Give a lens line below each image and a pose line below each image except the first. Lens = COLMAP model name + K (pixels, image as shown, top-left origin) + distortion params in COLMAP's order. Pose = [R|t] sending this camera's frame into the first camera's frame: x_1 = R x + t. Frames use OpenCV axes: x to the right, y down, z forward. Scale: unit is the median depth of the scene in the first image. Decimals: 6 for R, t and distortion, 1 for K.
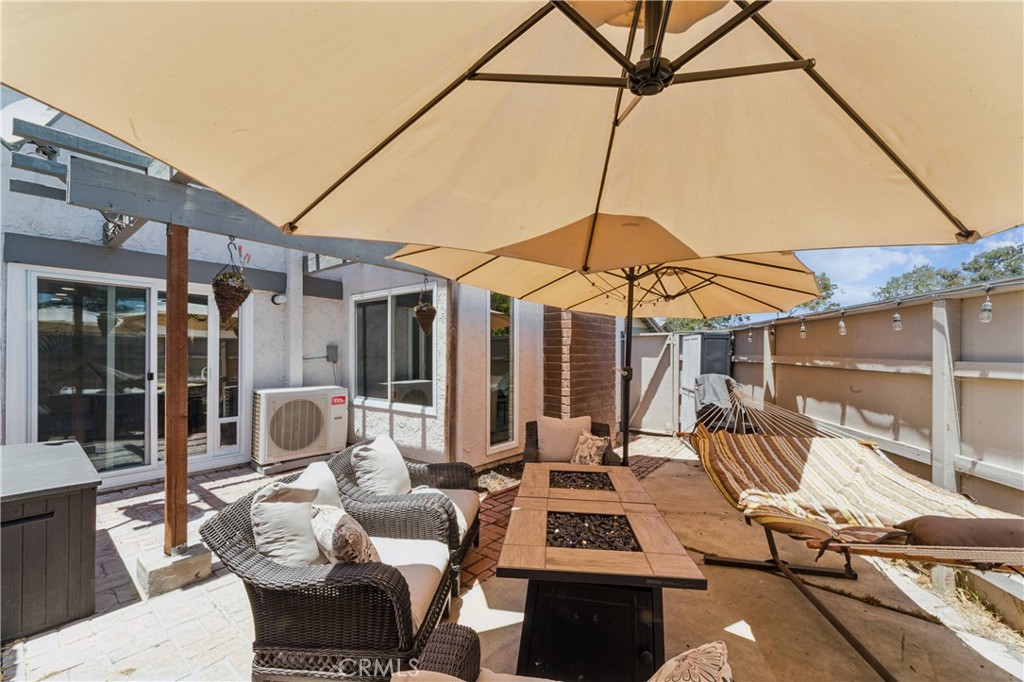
lens RADIAL K [[405.2, 0, 511.6], [0, 405.2, 344.6], [0, 0, 1]] dist [-0.001889, -0.000175]
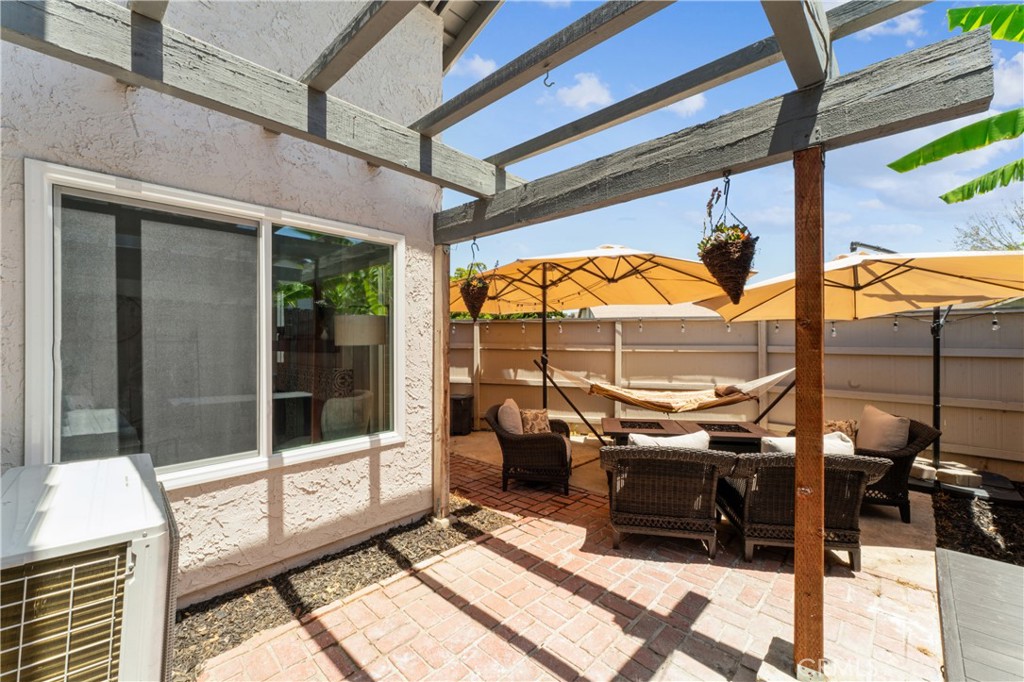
lens RADIAL K [[417.5, 0, 511.6], [0, 417.5, 328.4], [0, 0, 1]] dist [-0.000099, 0.000004]
pose [[0.079974, 0.025510, 0.996470, -0.819154], [-0.022142, 0.999471, -0.023810, 0.005249], [-0.996551, -0.020160, 0.080497, 0.749082]]
